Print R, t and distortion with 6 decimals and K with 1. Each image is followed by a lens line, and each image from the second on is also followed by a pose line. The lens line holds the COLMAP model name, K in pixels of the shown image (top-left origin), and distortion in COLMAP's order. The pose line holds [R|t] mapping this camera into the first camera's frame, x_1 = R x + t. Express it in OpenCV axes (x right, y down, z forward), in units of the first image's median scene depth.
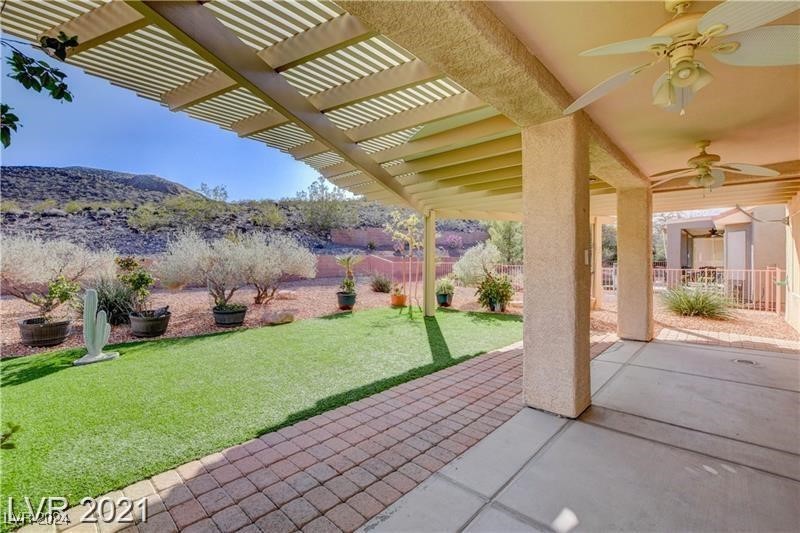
lens RADIAL K [[356.2, 0, 400.0], [0, 356.2, 266.5], [0, 0, 1]] dist [-0.001680, -0.000311]
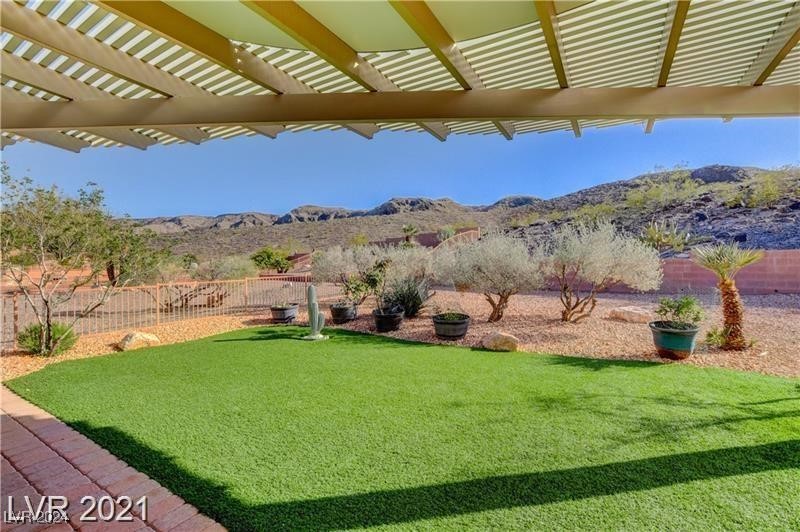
lens RADIAL K [[356.2, 0, 400.0], [0, 356.2, 266.0], [0, 0, 1]] dist [-0.001680, -0.000311]
pose [[0.190624, 0.009449, -0.981618, 0.341943], [-0.004223, 0.999952, 0.008805, -0.016579], [0.981654, 0.002467, 0.190654, 0.679591]]
